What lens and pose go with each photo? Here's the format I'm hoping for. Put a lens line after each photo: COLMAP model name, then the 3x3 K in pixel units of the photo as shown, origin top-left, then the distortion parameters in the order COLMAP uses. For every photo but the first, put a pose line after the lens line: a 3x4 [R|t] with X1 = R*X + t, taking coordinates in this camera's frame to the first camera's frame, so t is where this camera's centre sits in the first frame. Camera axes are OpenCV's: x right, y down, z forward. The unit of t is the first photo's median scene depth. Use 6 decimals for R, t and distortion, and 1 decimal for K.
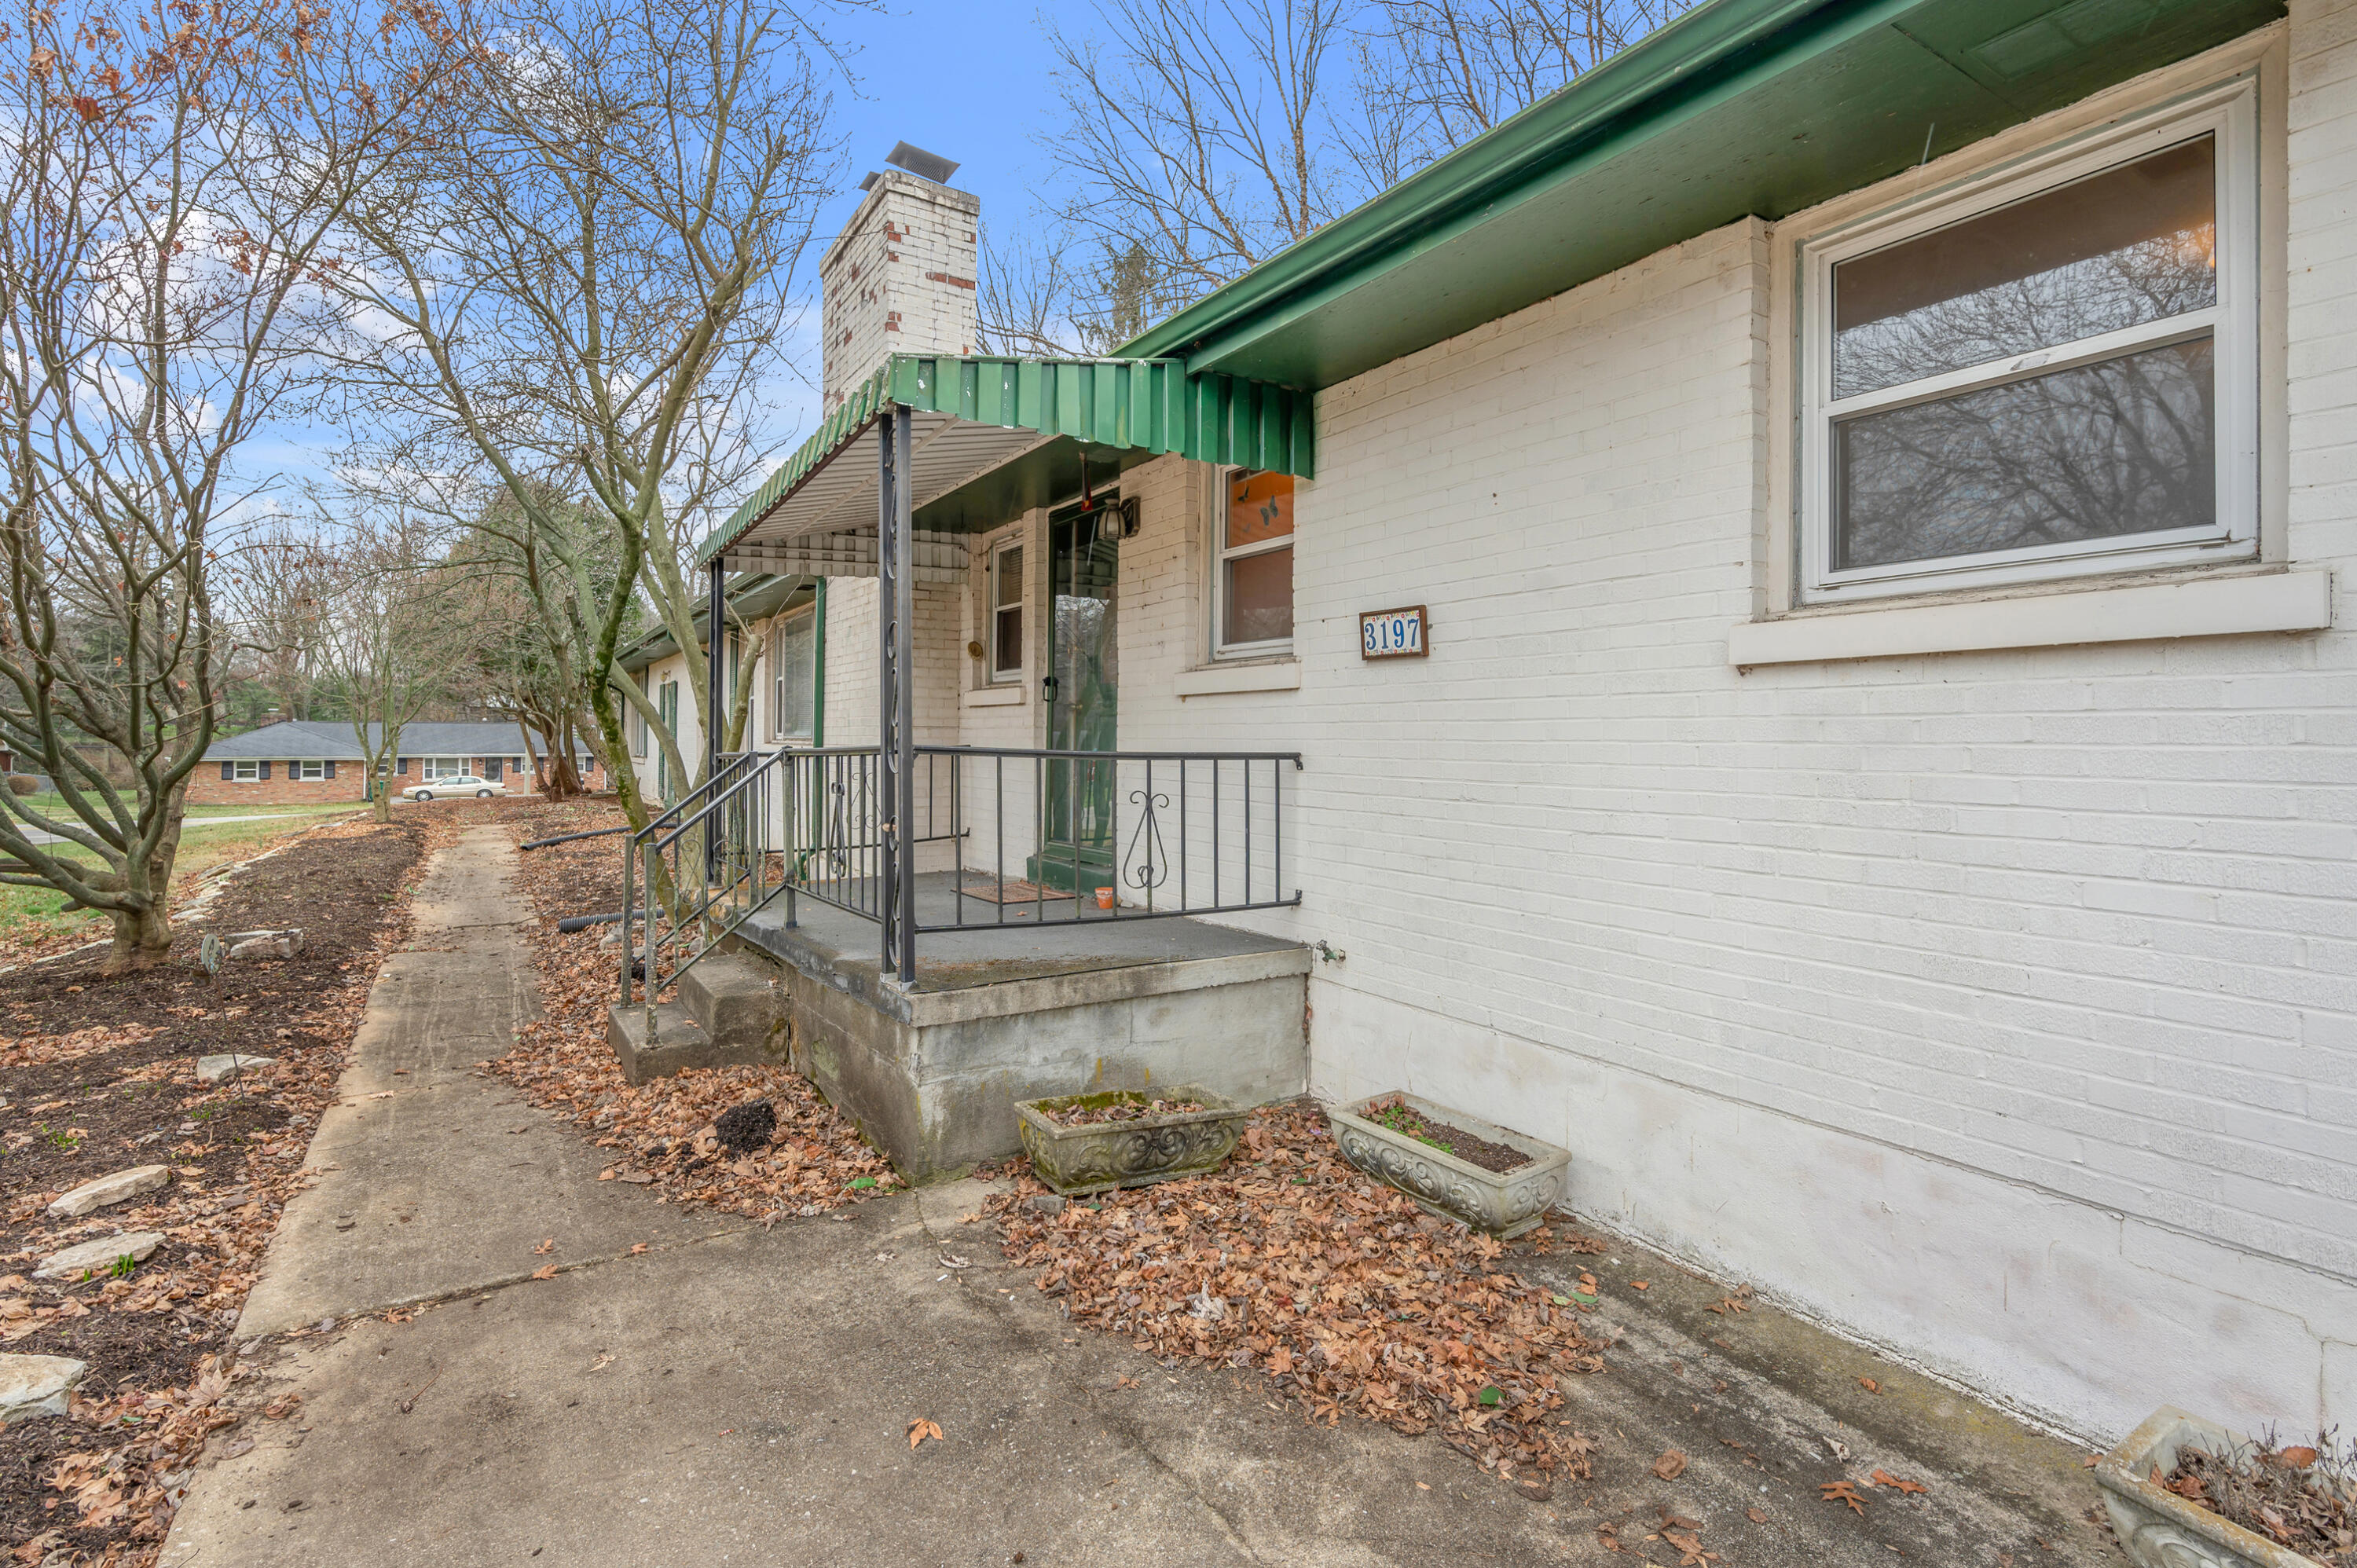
lens RADIAL K [[1091.2, 0, 1175.1], [0, 1091.2, 764.7], [0, 0, 1]] dist [-0.012134, -0.000307]
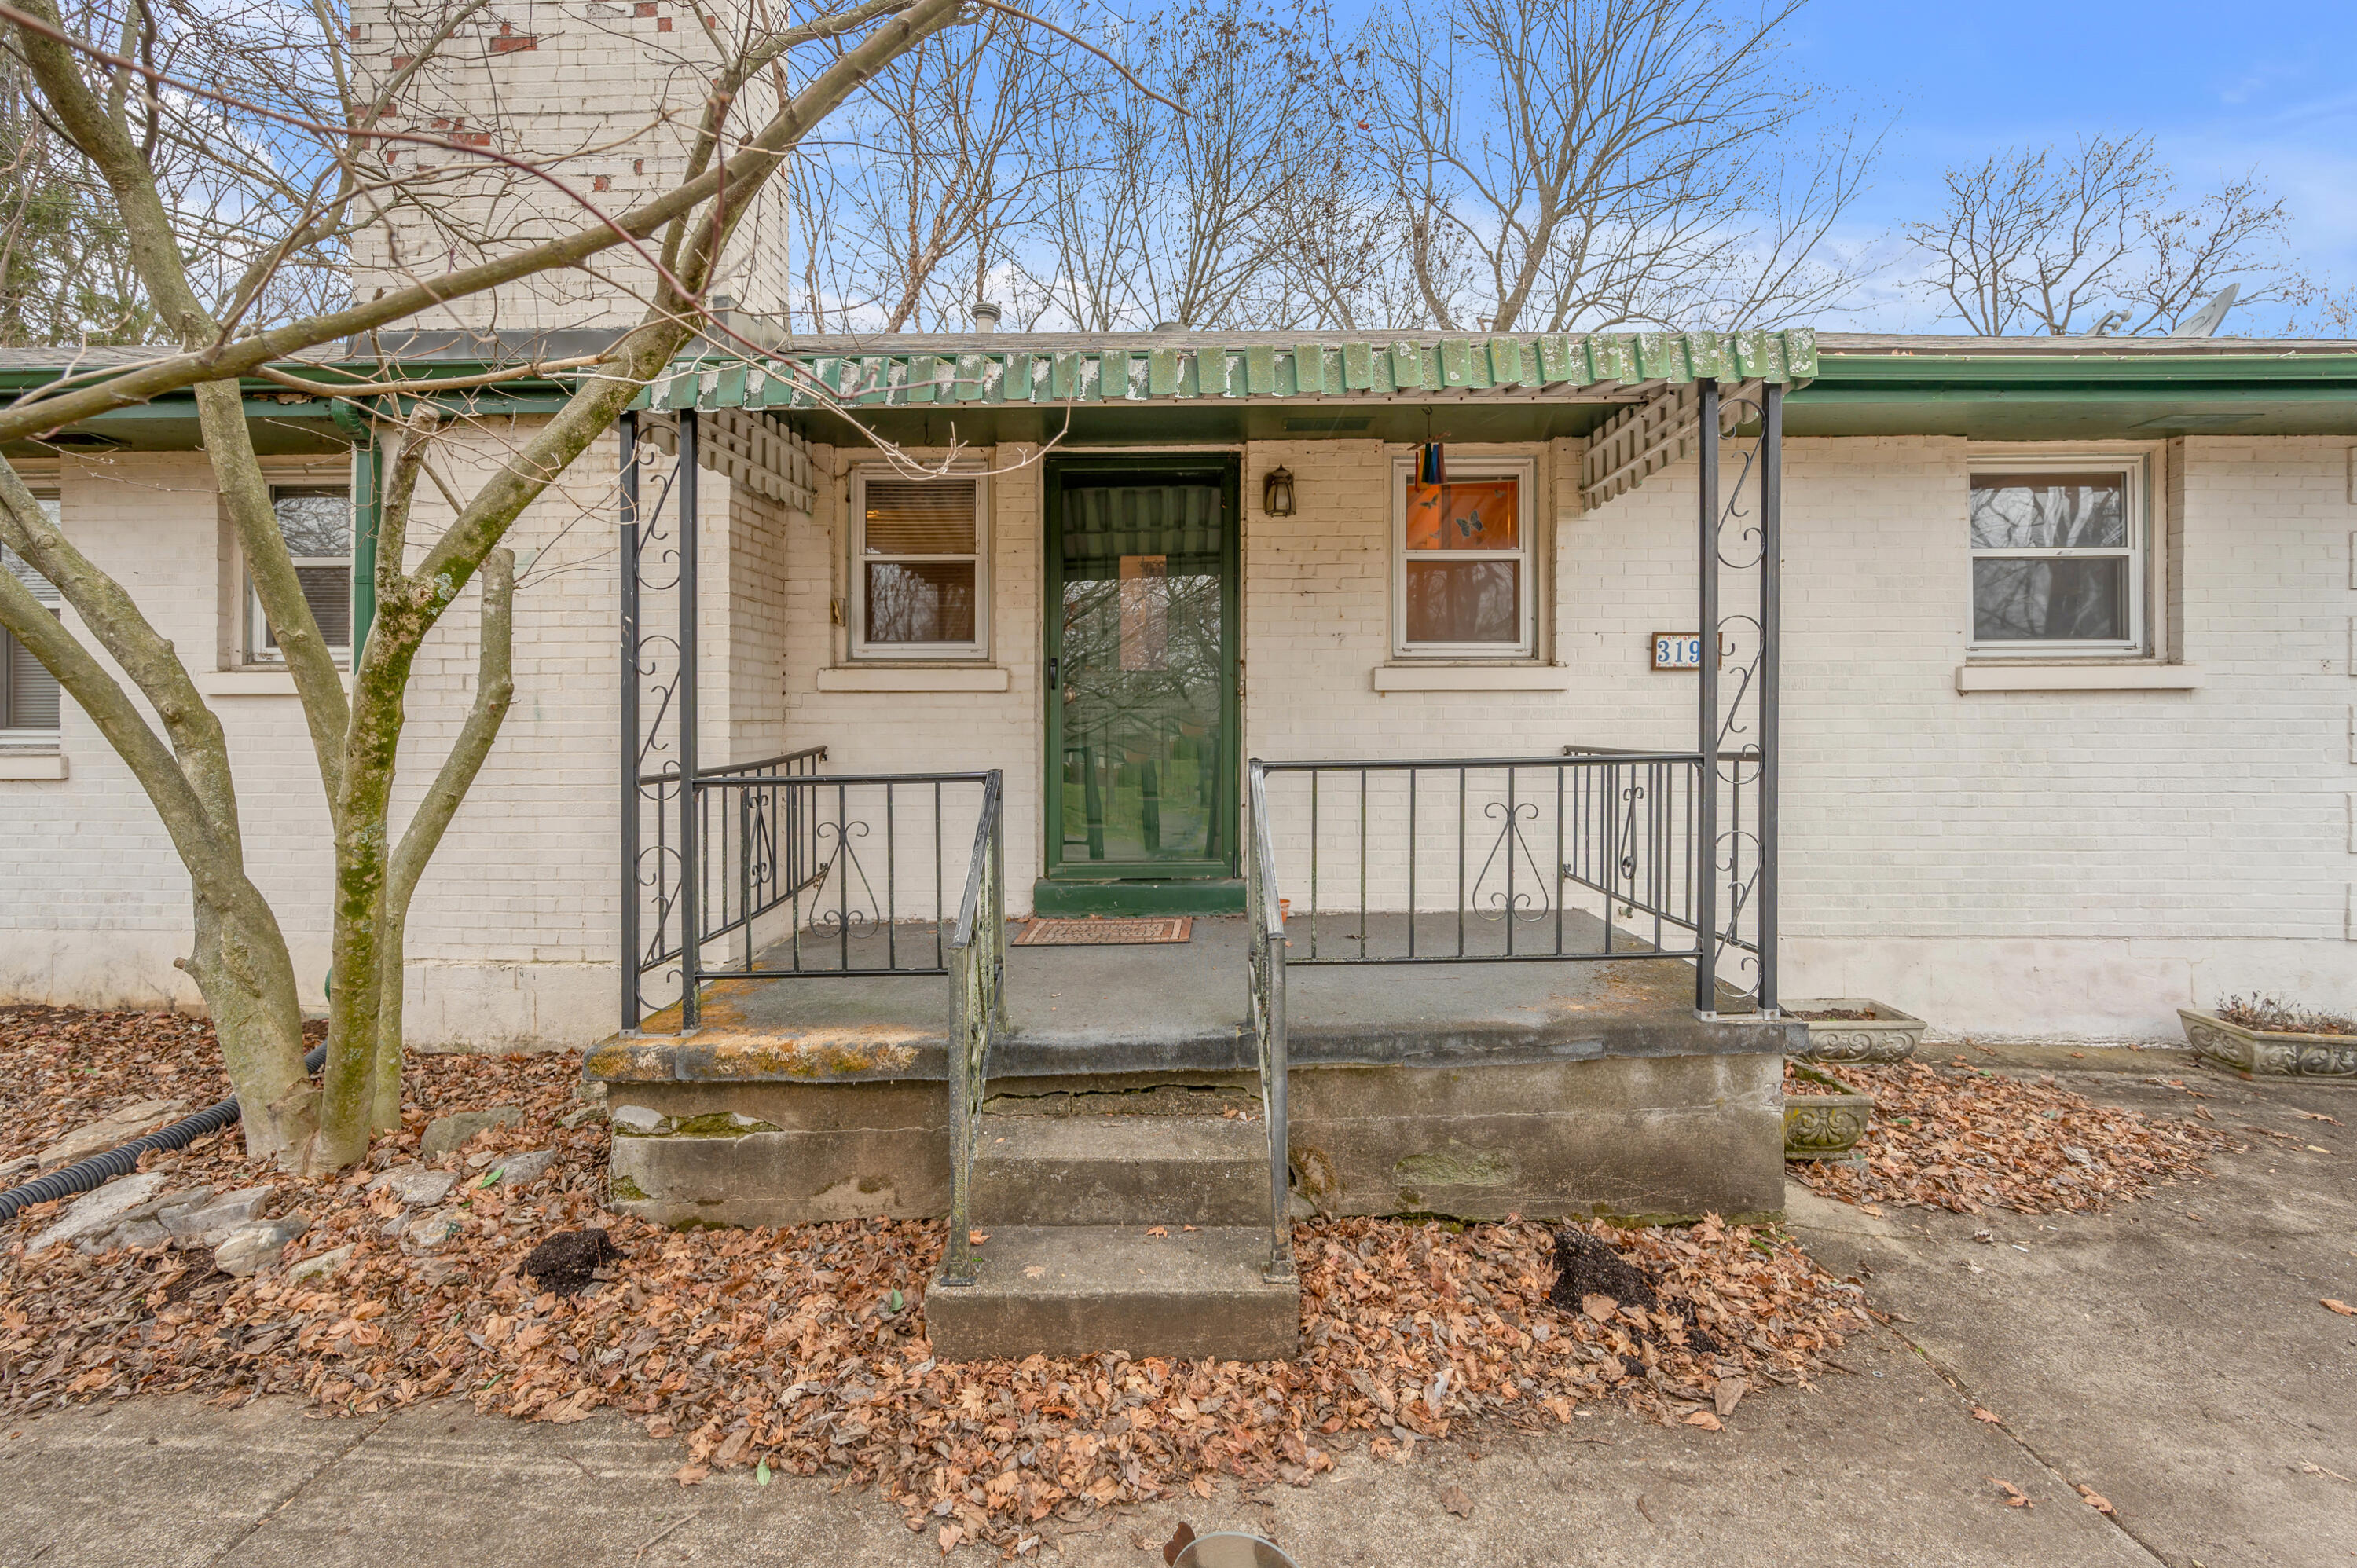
lens RADIAL K [[925.8, 0, 1179.3], [0, 925.8, 781.0], [0, 0, 1]] dist [0.010609, -0.000013]
pose [[0.519843, -0.006757, 0.854235, -1.254653], [0.022302, 0.999735, -0.005664, 0.031914], [-0.853970, 0.021995, 0.519856, 1.125632]]
